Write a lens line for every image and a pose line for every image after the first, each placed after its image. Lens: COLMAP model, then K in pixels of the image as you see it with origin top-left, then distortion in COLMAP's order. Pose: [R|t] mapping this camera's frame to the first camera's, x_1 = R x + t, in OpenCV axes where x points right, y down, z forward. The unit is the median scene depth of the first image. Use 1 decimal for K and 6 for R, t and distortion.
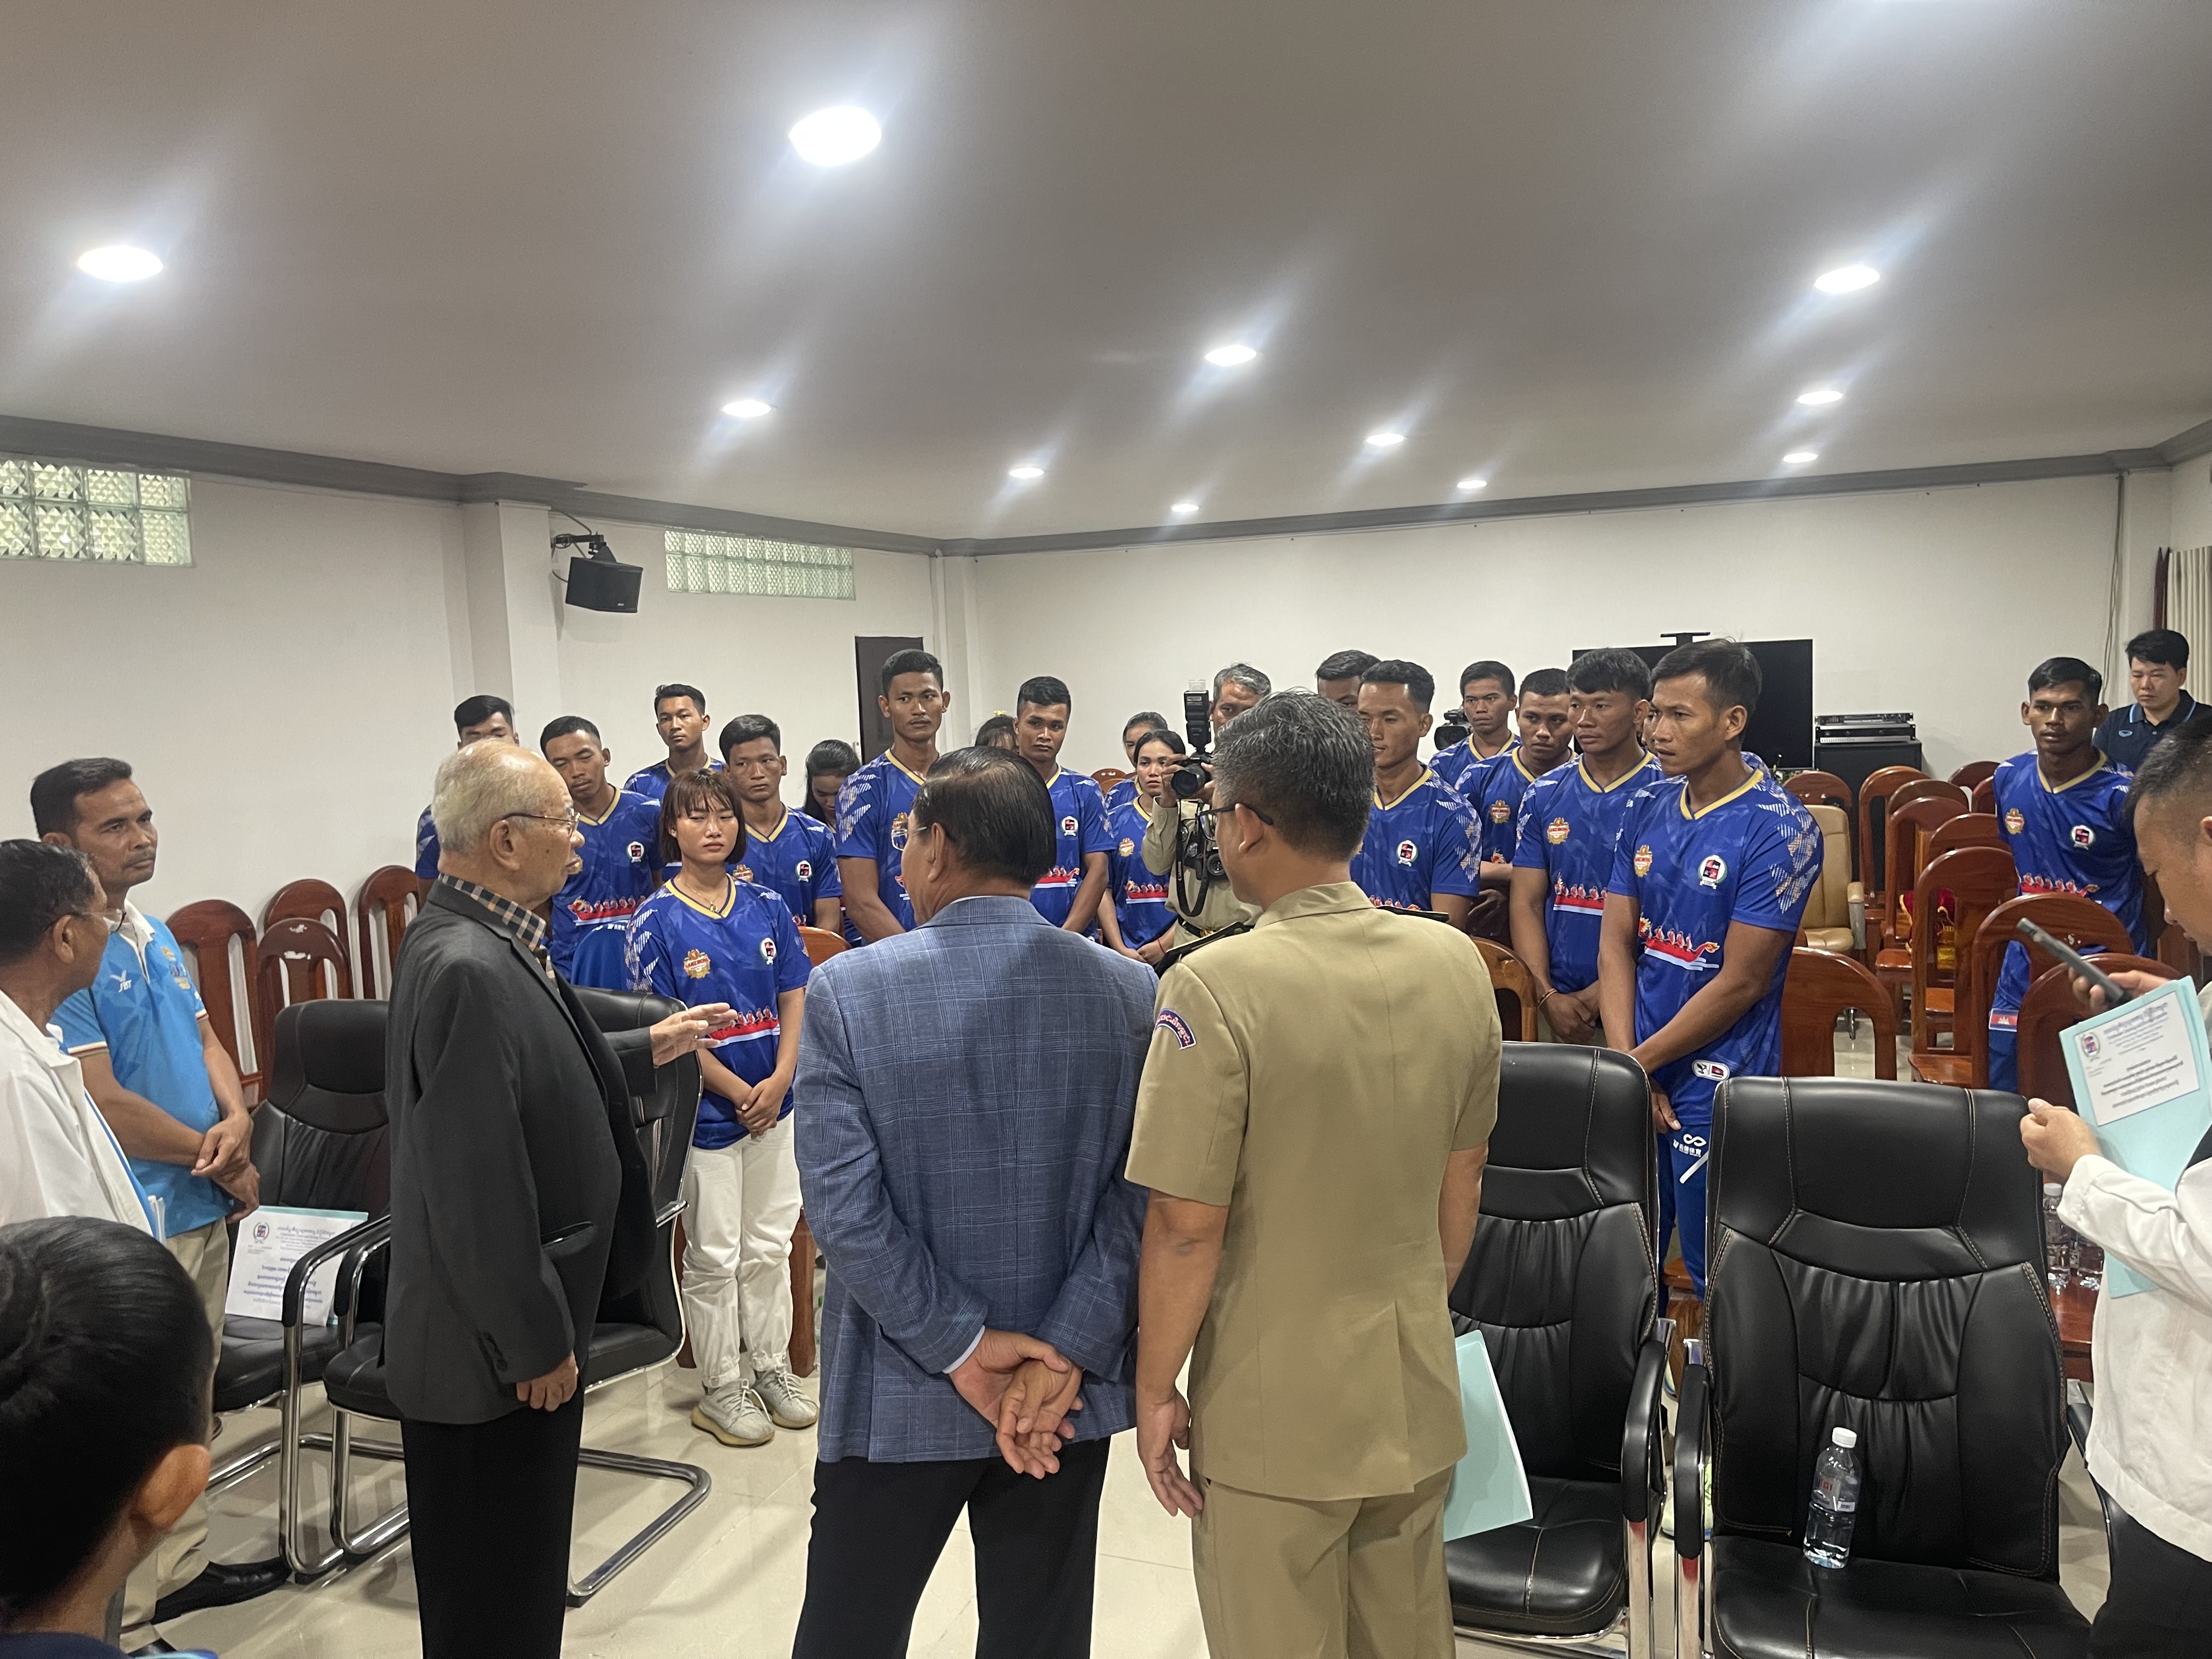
lens RADIAL K [[1612.7, 0, 1099.2], [0, 1612.7, 842.6], [0, 0, 1]] dist [0.031131, -0.044553]
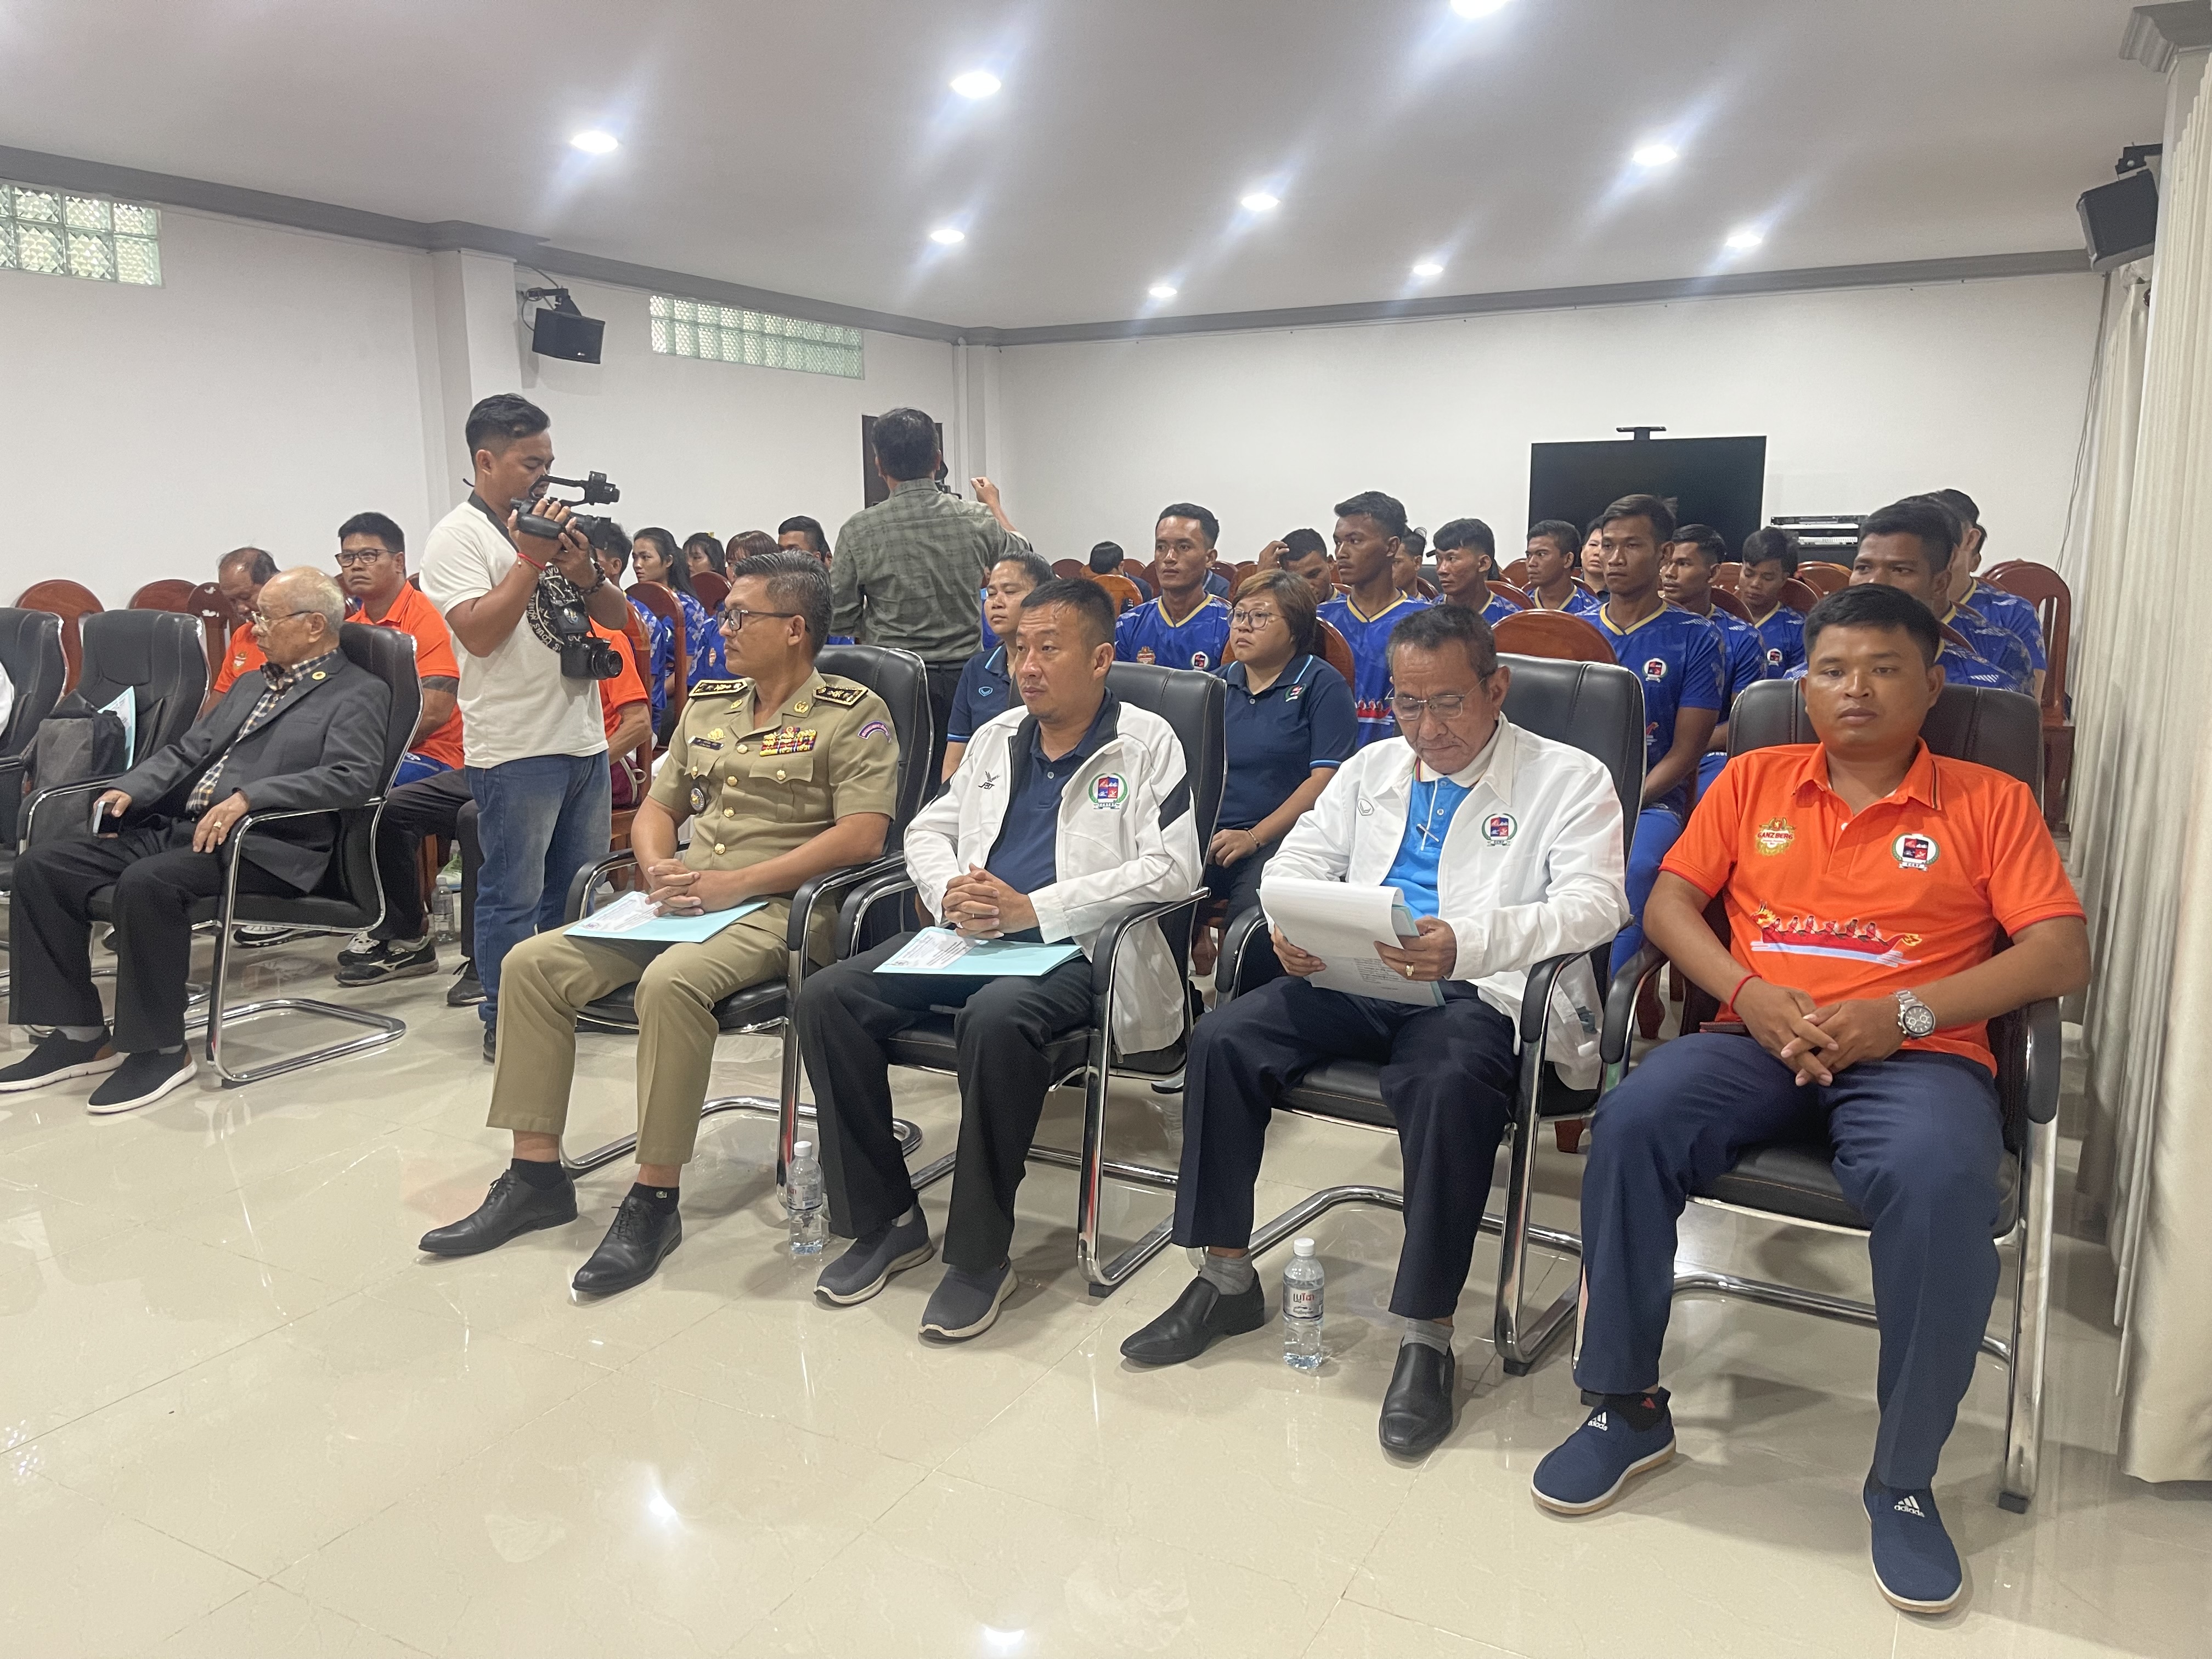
lens RADIAL K [[1612.7, 0, 1094.1], [0, 1612.7, 816.8], [0, 0, 1]] dist [0.031131, -0.044553]
pose [[0.988198, 0.064121, -0.139119, 0.199567], [-0.054116, 0.995748, 0.074545, 0.058772], [0.143308, -0.066137, 0.987466, -0.056701]]
